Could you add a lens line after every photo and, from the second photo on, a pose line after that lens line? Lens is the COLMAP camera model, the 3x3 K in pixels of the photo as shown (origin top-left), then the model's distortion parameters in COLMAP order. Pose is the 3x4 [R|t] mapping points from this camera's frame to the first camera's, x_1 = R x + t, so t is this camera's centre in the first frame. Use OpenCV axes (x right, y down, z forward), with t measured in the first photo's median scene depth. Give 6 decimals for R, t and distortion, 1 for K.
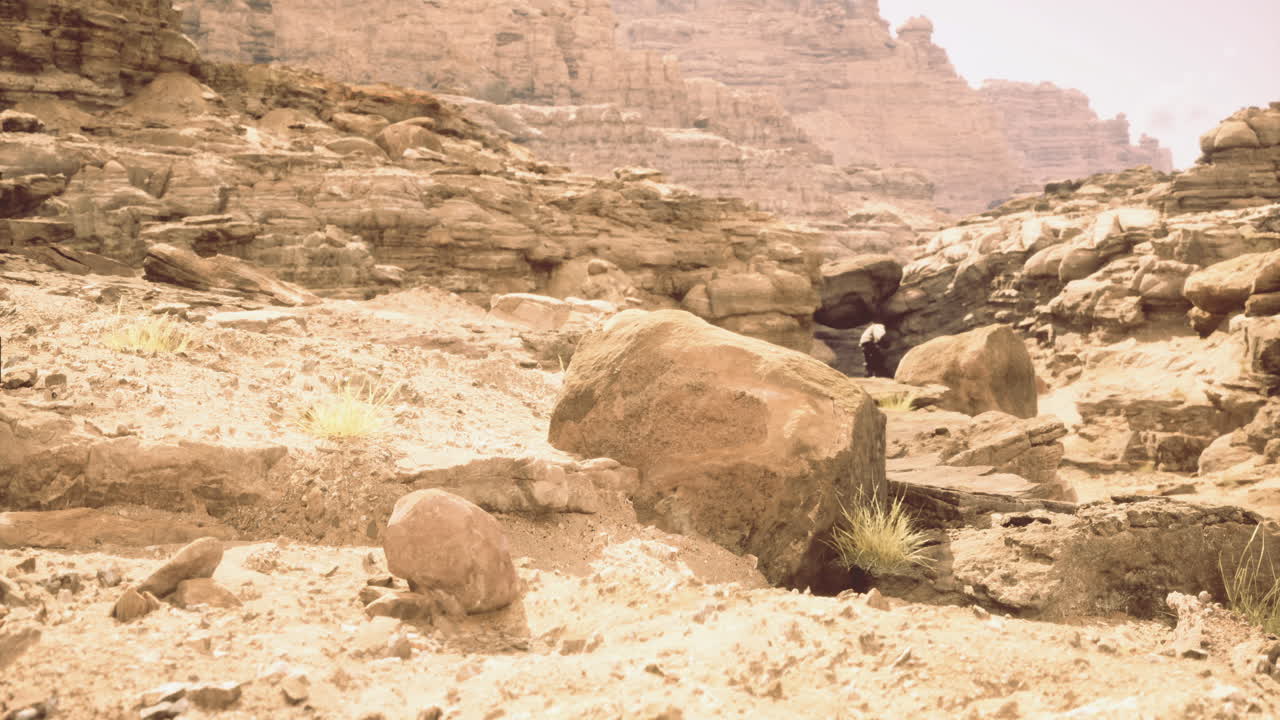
lens RADIAL K [[1317.0, 0, 639.5], [0, 1317.0, 360.2], [0, 0, 1]] dist [0.002914, 0.000000]
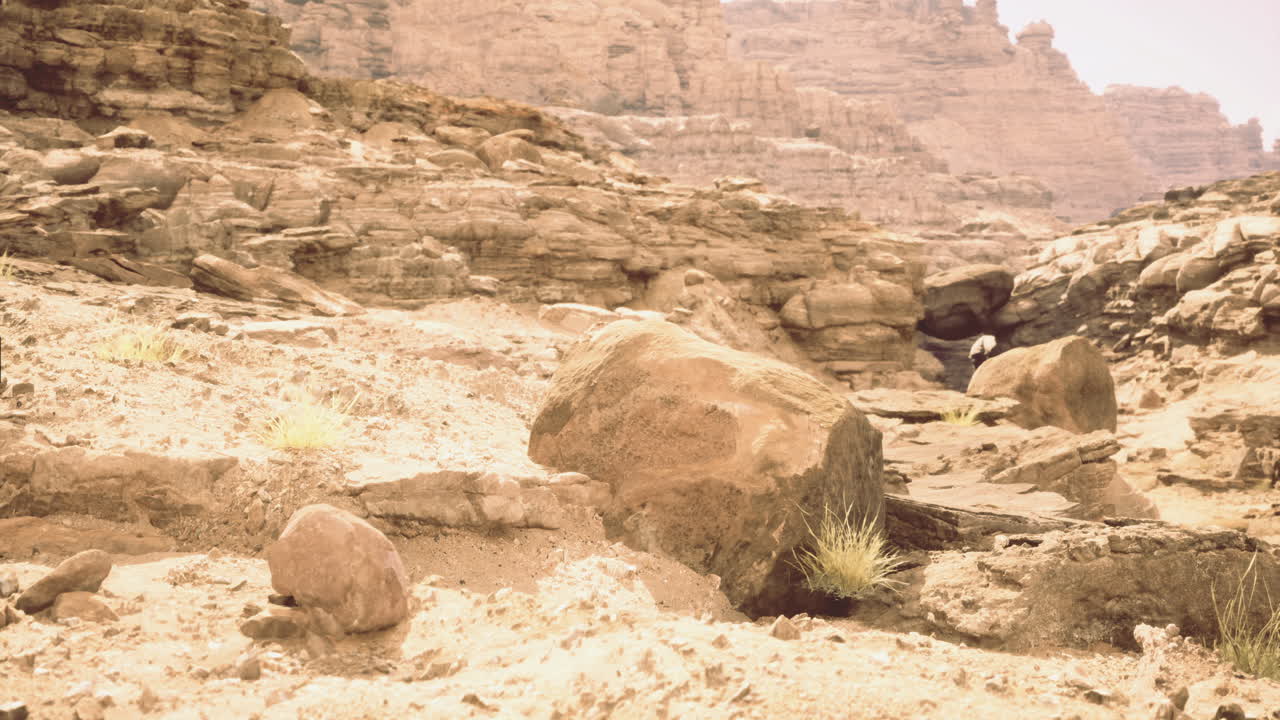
lens RADIAL K [[1317.0, 0, 639.5], [0, 1317.0, 360.5], [0, 0, 1]] dist [0.002897, 0.000000]
pose [[0.996291, 0.004232, -0.085949, 0.013981], [-0.004903, 0.999959, -0.007602, -0.000194], [0.085914, 0.007995, 0.996270, 0.004084]]
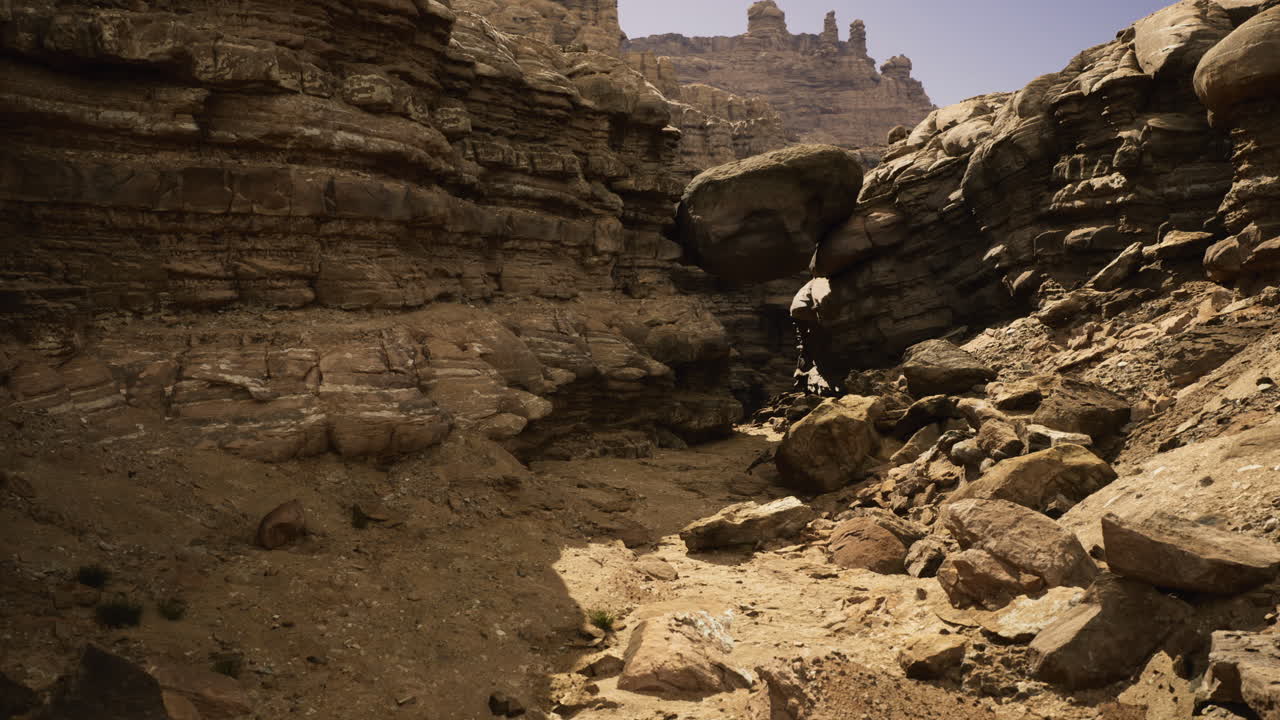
lens RADIAL K [[961.7, 0, 641.3], [0, 961.7, 360.9], [0, 0, 1]] dist [0.003454, -0.005389]
pose [[0.998674, 0.004475, -0.051286, 0.259226], [-0.003374, 0.999763, 0.021528, 0.000318], [0.051370, -0.021326, 0.998452, 1.197009]]
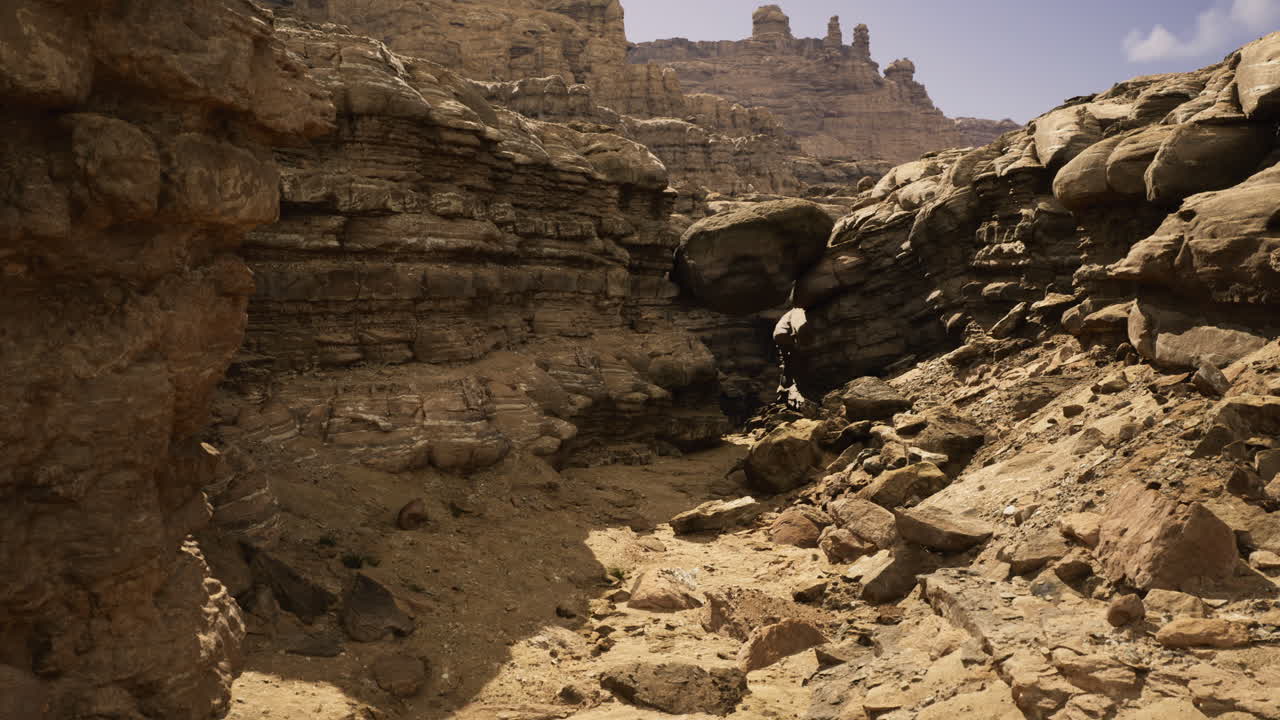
lens RADIAL K [[961.7, 0, 641.1], [0, 961.7, 361.9], [0, 0, 1]] dist [0.003454, -0.005389]
pose [[0.998308, 0.005088, -0.057916, 0.269063], [-0.003660, 0.999688, 0.024724, -0.024485], [0.058024, -0.024470, 0.998015, 1.051145]]
